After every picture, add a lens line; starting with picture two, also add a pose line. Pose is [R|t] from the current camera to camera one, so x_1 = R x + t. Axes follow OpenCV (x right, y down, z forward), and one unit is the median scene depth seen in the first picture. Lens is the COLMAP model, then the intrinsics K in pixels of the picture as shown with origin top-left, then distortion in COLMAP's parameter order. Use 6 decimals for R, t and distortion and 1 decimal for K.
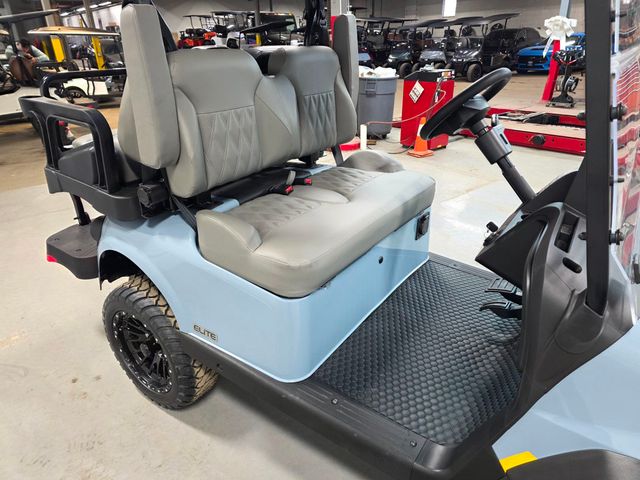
lens RADIAL K [[430.2, 0, 316.1], [0, 430.2, 241.5], [0, 0, 1]] dist [0.052582, -0.045377]
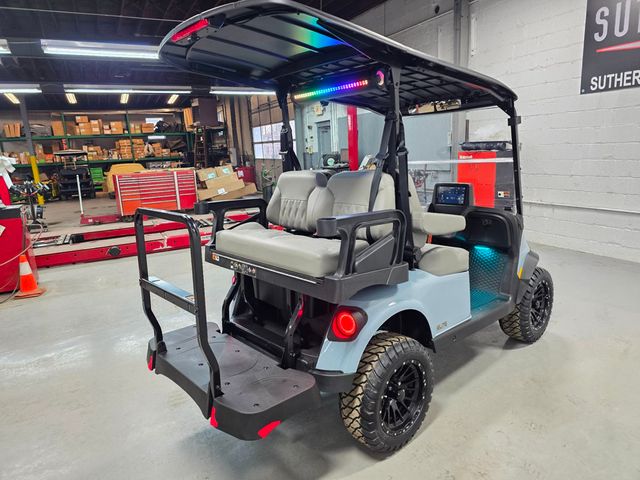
lens RADIAL K [[430.2, 0, 316.1], [0, 430.2, 241.5], [0, 0, 1]] dist [0.052582, -0.045377]
pose [[0.223576, -0.195460, 0.954887, -0.393967], [0.454307, 0.887655, 0.075327, -0.086873], [-0.862333, 0.416971, 0.287257, 0.171980]]
